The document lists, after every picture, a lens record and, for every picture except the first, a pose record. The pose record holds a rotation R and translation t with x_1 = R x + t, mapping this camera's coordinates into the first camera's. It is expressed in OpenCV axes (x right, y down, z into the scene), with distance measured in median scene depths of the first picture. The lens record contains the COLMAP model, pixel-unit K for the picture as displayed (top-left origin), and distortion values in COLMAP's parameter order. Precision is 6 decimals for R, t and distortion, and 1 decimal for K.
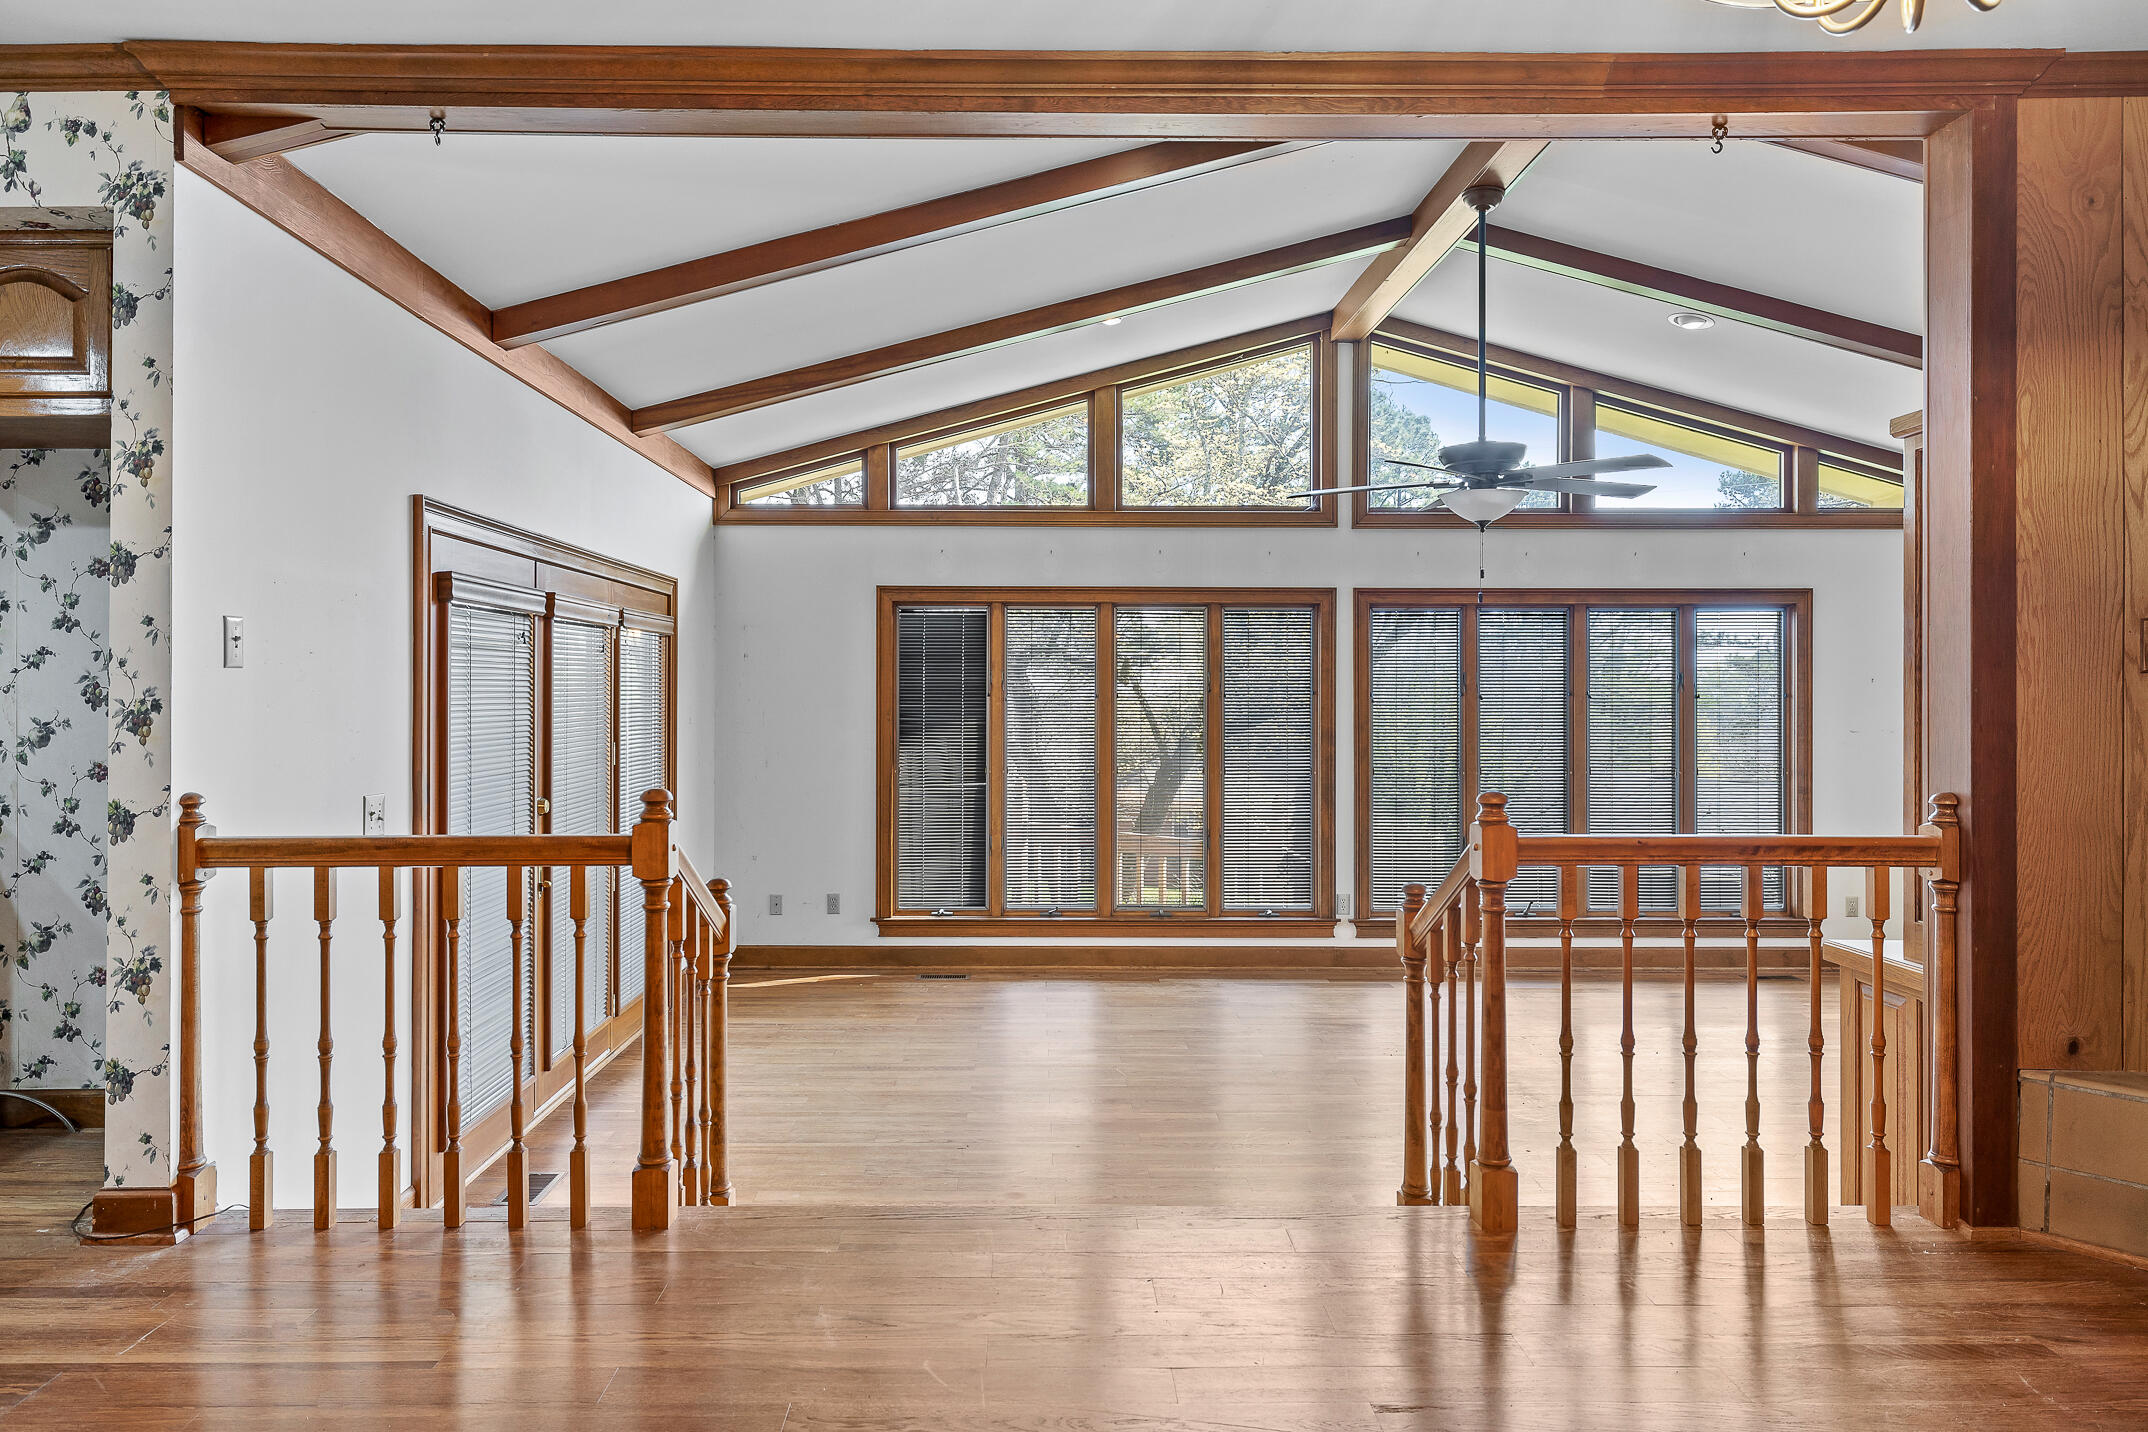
lens RADIAL K [[1454.8, 0, 1074.0], [0, 1454.8, 716.0], [0, 0, 1]] dist [0.021392, -0.000235]
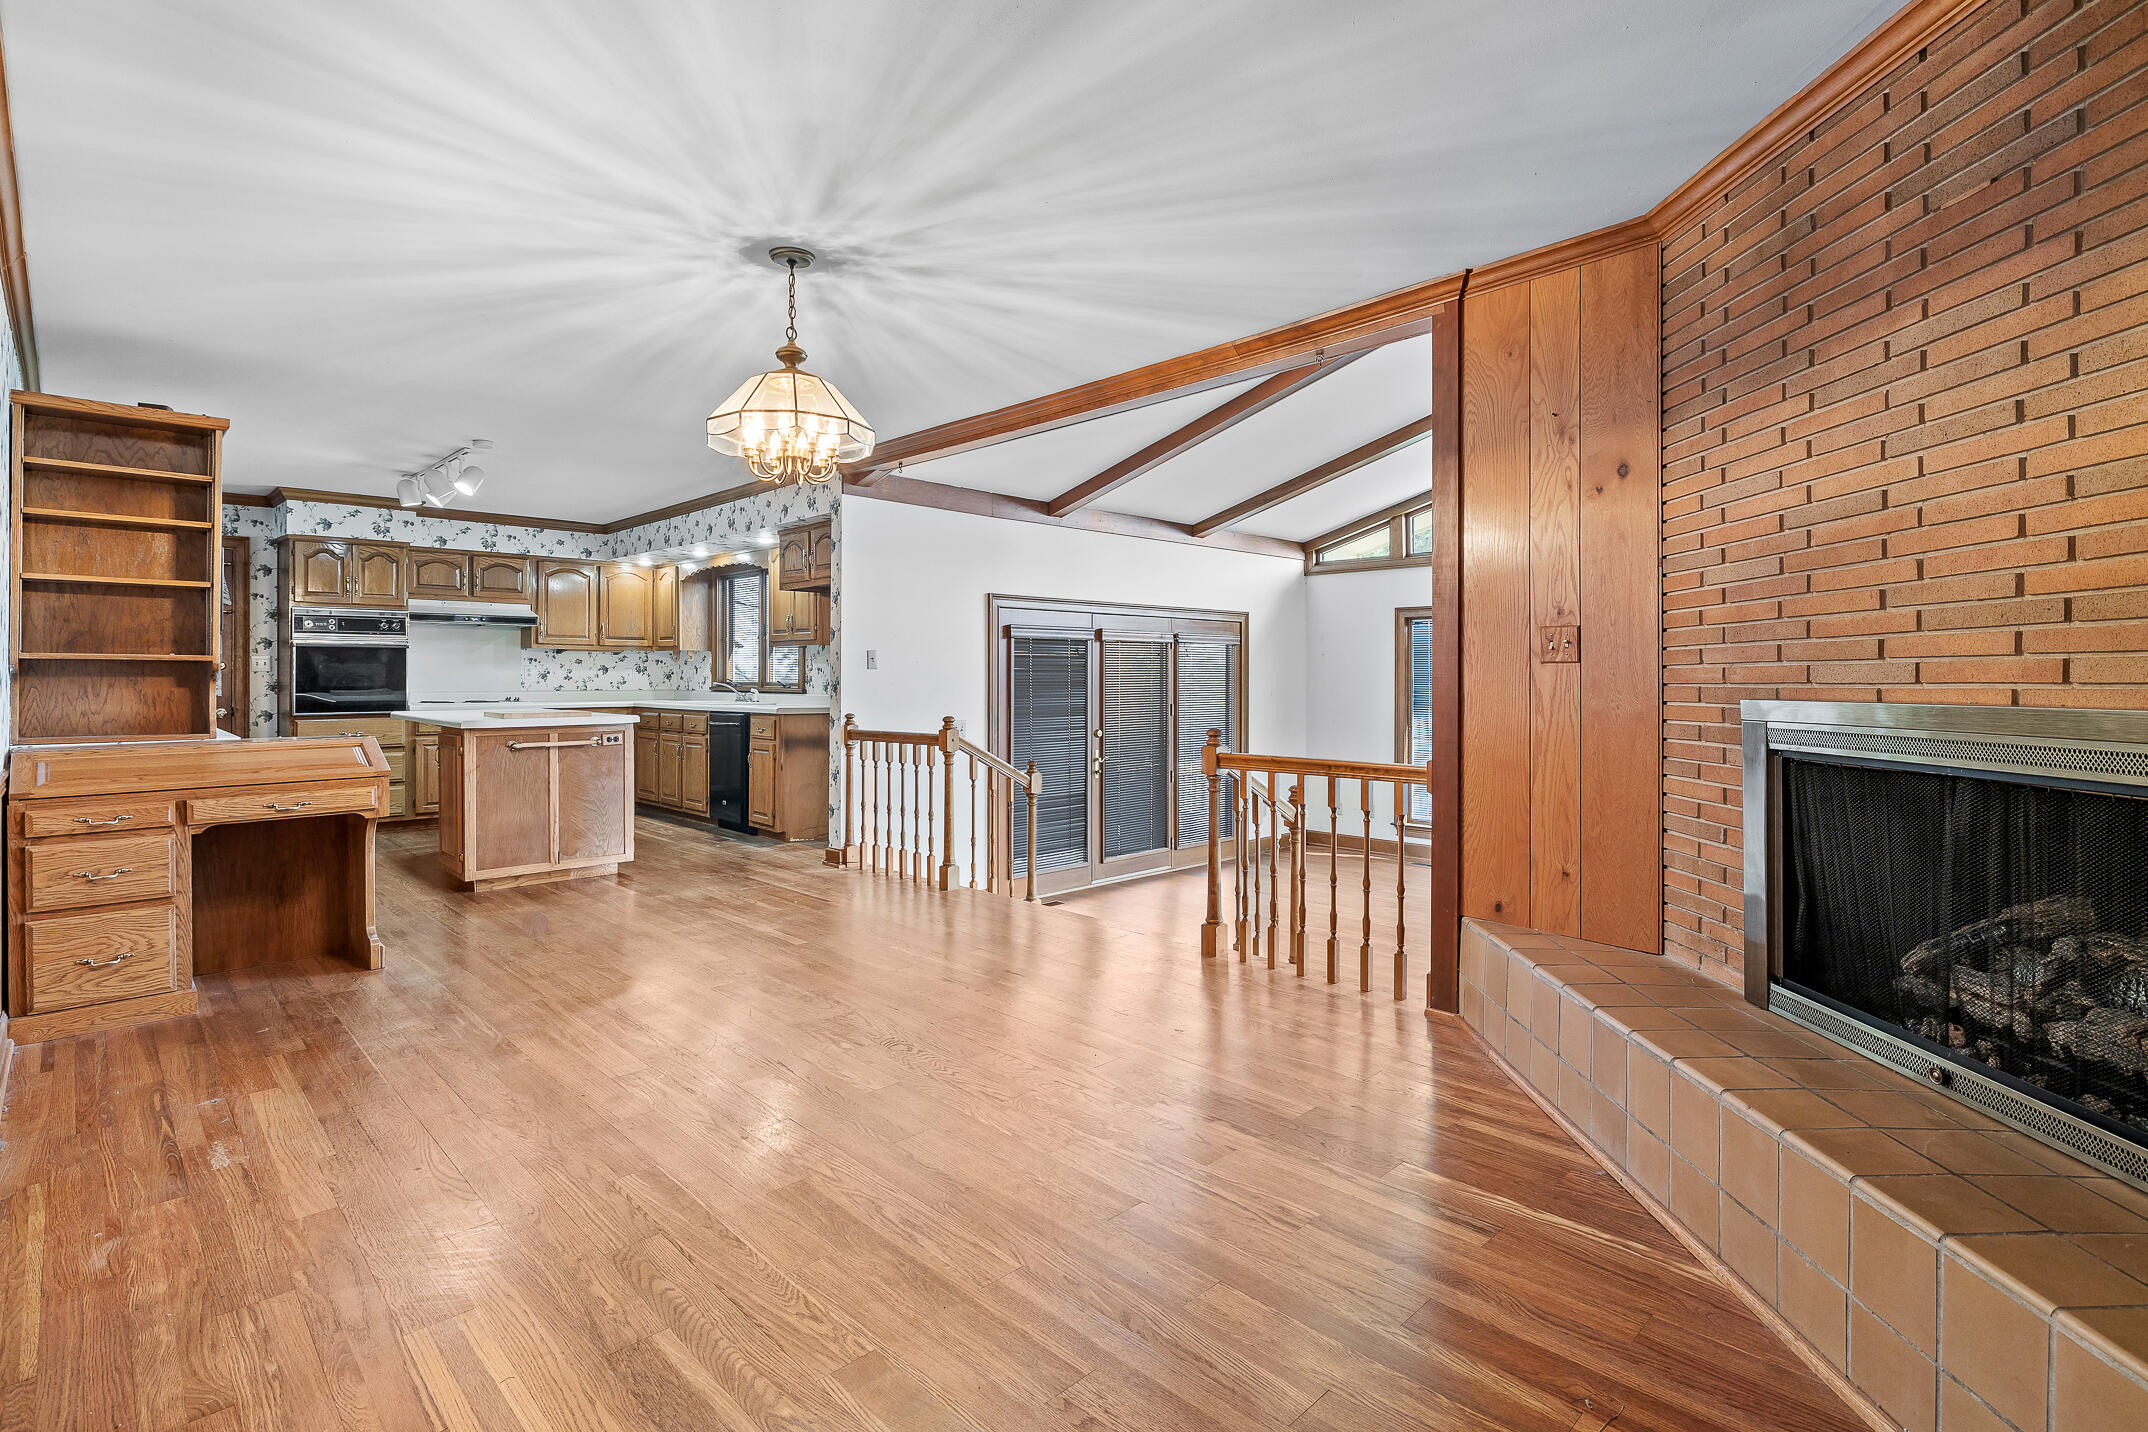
lens RADIAL K [[998.3, 0, 1075.0], [0, 998.3, 687.3], [0, 0, 1]] dist [0.000291, 0.000013]
pose [[0.701346, 0.005033, -0.712803, 1.085032], [-0.004126, 0.999987, 0.003001, -0.005777], [0.712809, 0.000837, 0.701358, -0.046193]]
